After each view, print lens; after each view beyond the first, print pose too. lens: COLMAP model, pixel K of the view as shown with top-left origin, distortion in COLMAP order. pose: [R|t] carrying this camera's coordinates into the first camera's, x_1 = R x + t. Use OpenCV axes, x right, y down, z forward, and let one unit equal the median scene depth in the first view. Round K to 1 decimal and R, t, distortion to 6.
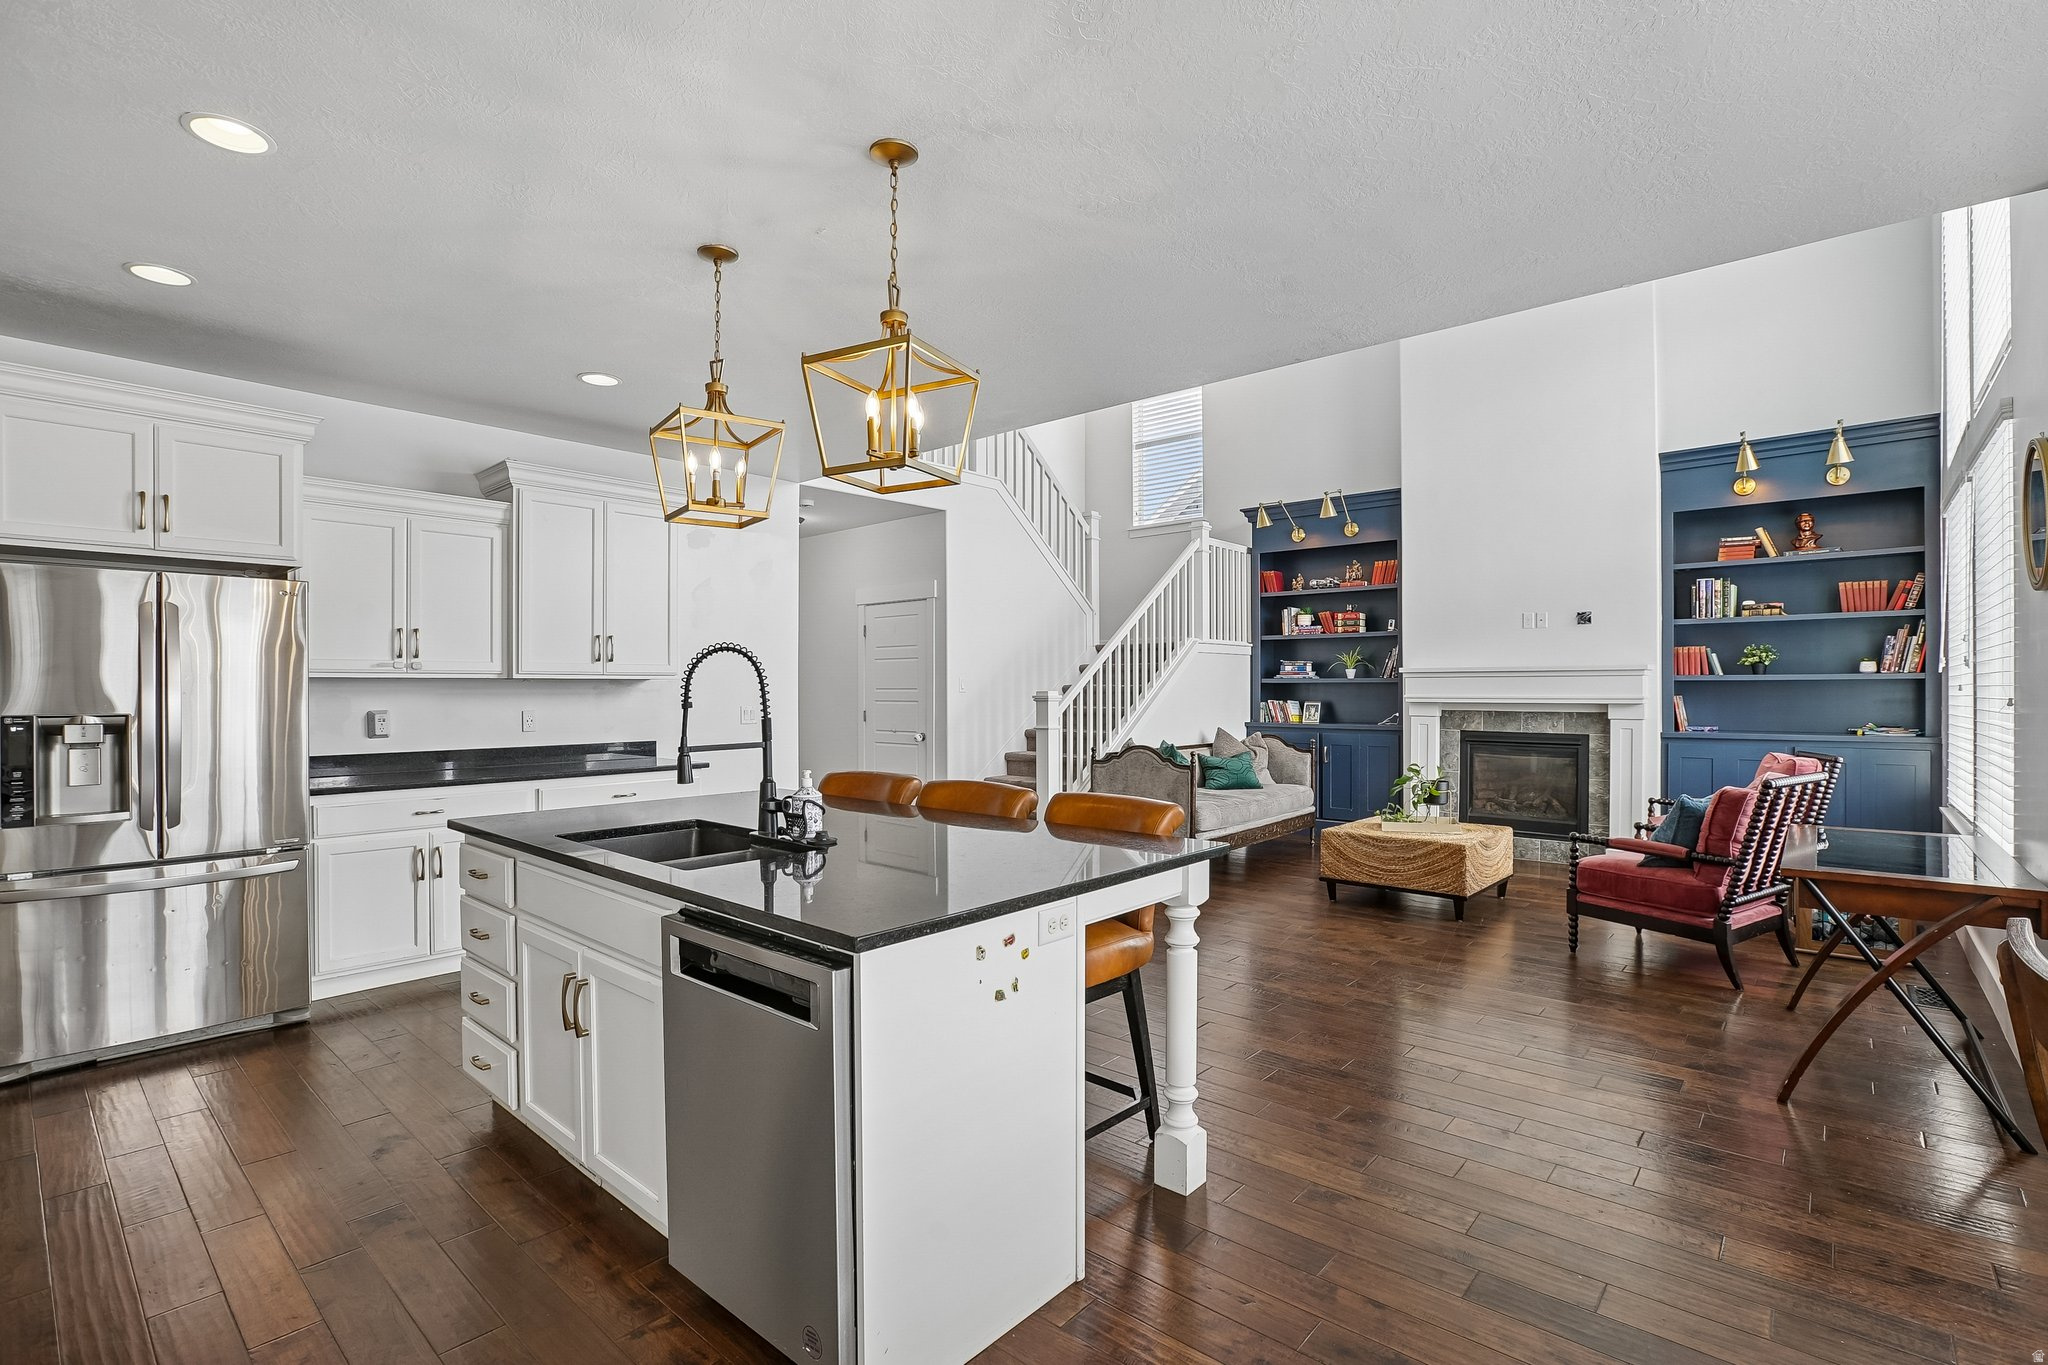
lens RADIAL K [[951.9, 0, 1040.8], [0, 951.9, 691.4], [0, 0, 1]] dist [-0.030184, 0.006608]
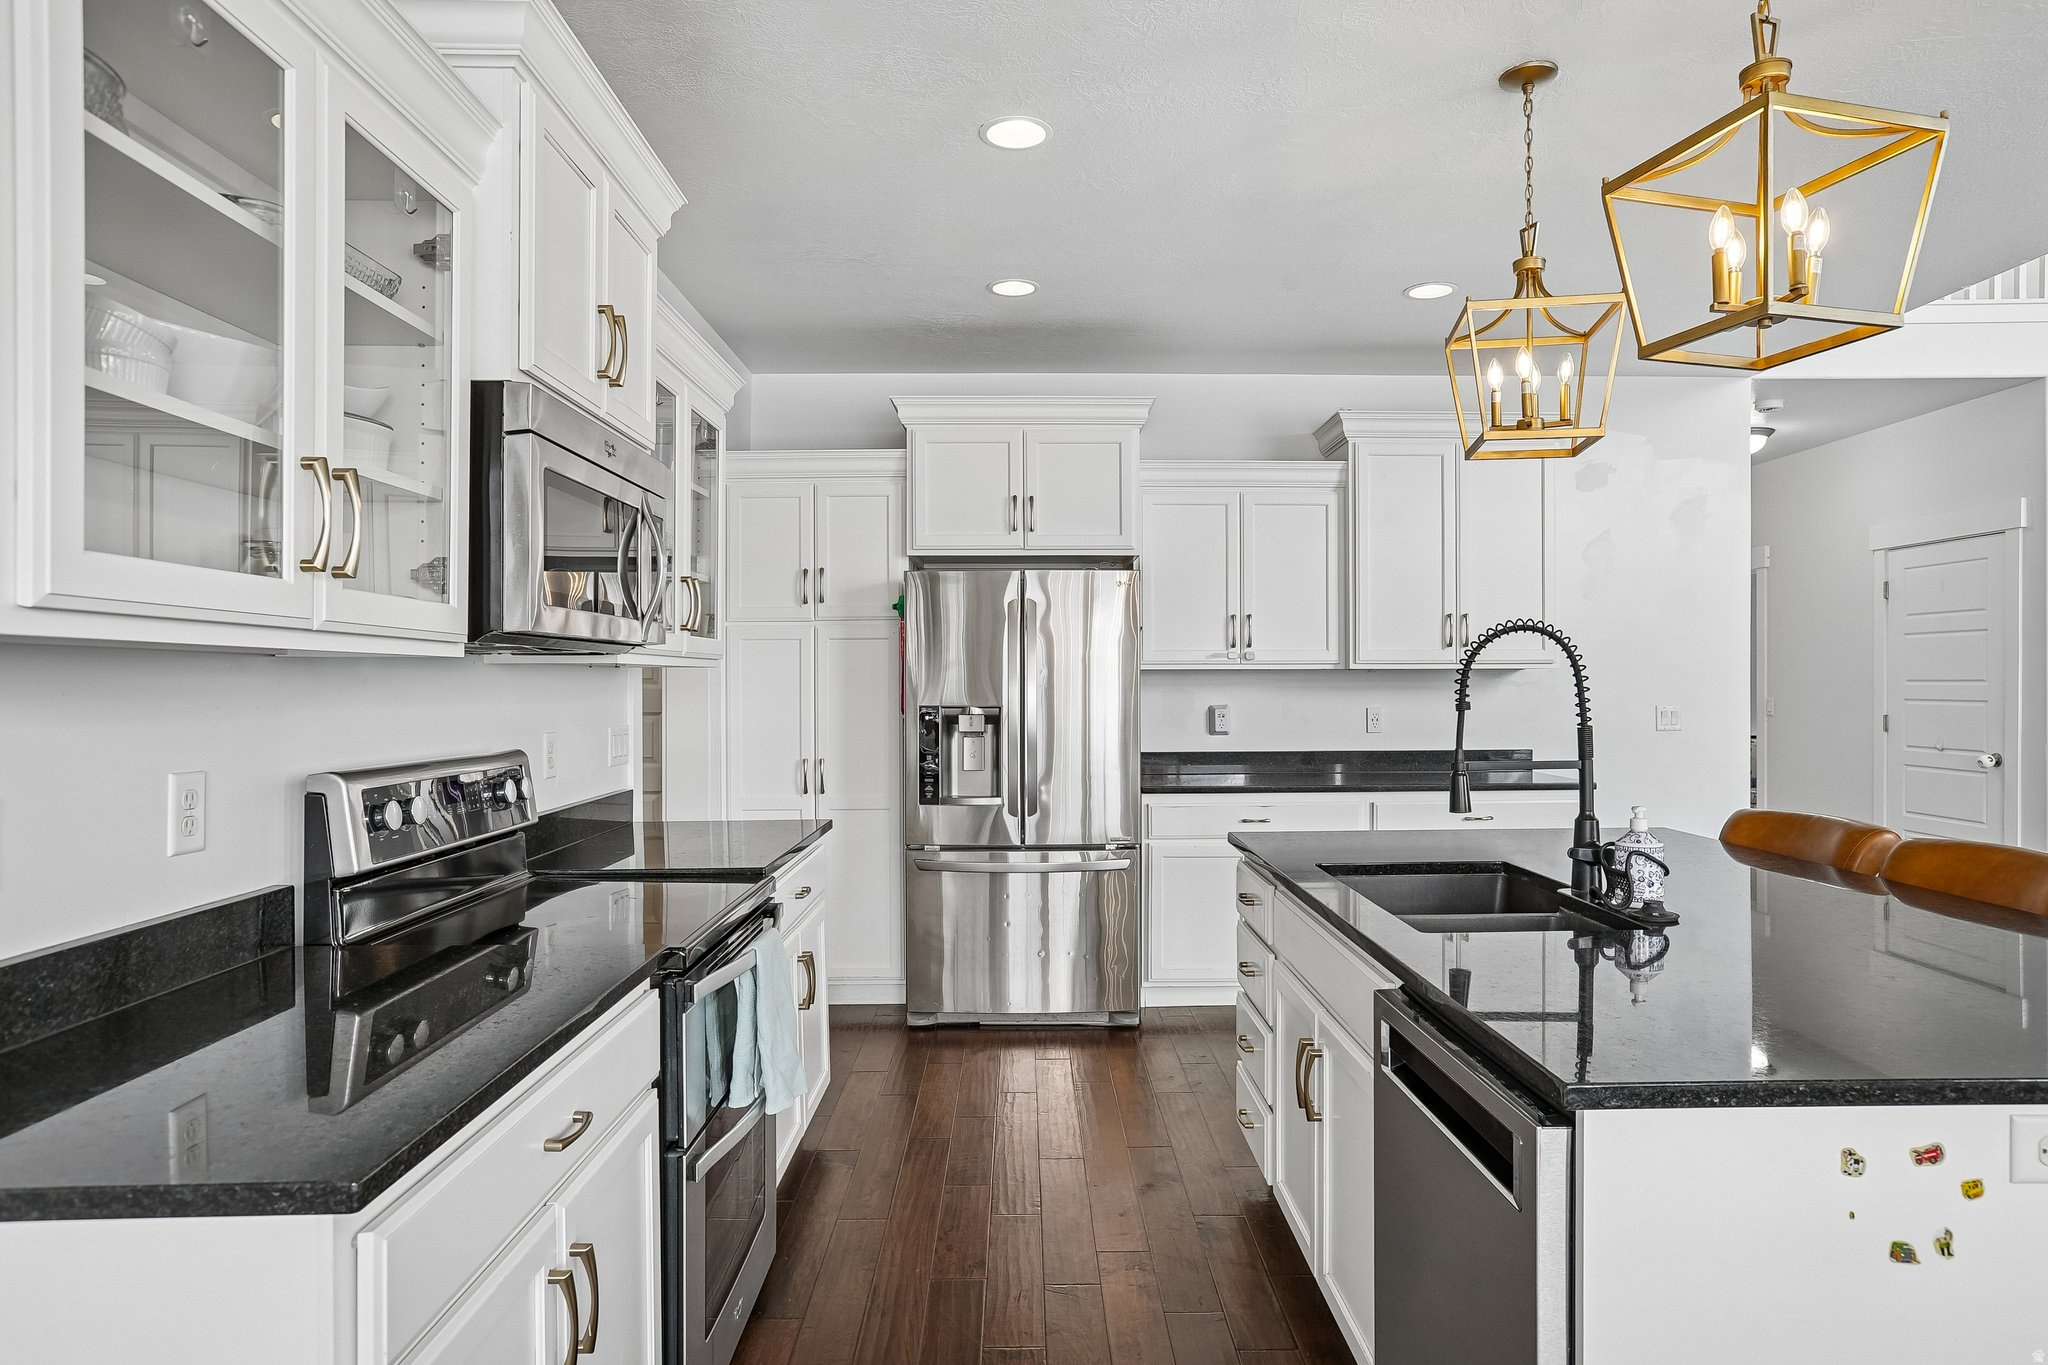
lens RADIAL K [[1210.5, 0, 1037.8], [0, 1210.5, 684.6], [0, 0, 1]] dist [-0.023438, 0.019574]
pose [[0.669173, 0.002401, -0.743103, 0.063209], [-0.001088, 0.999997, 0.002250, -0.002454], [0.743106, -0.000697, 0.669174, 0.079535]]
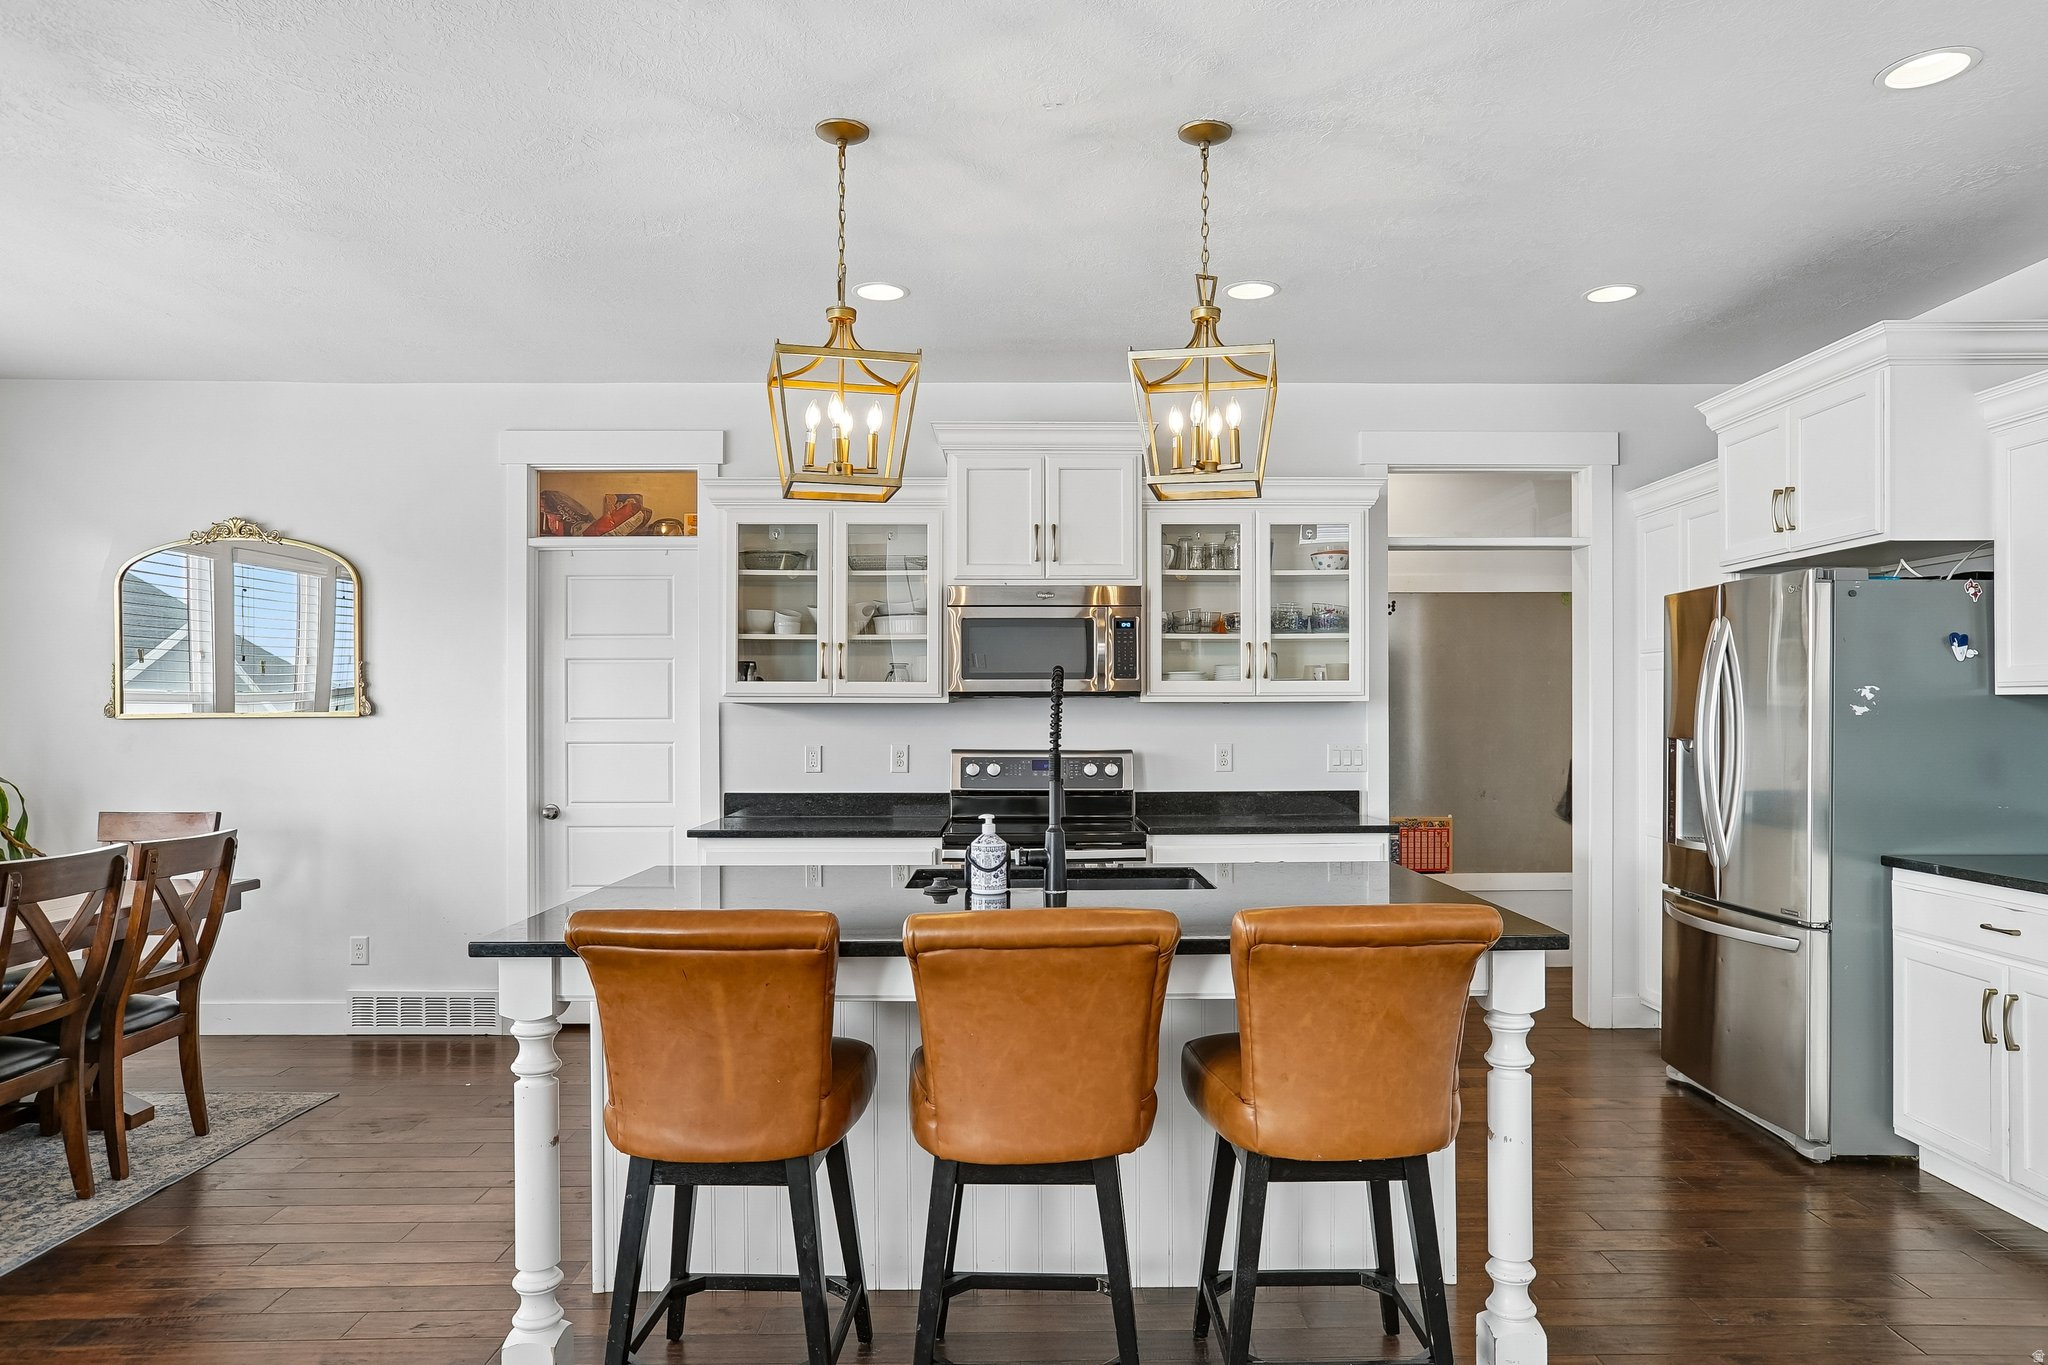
lens RADIAL K [[1329.9, 0, 1048.8], [0, 1329.9, 715.6], [0, 0, 1]] dist [-0.008643, 0.017945]
pose [[-0.745028, 0.002520, -0.667029, 0.326007], [0.000153, 0.999993, 0.003607, -0.004603], [0.667033, 0.002586, -0.745023, 1.235400]]
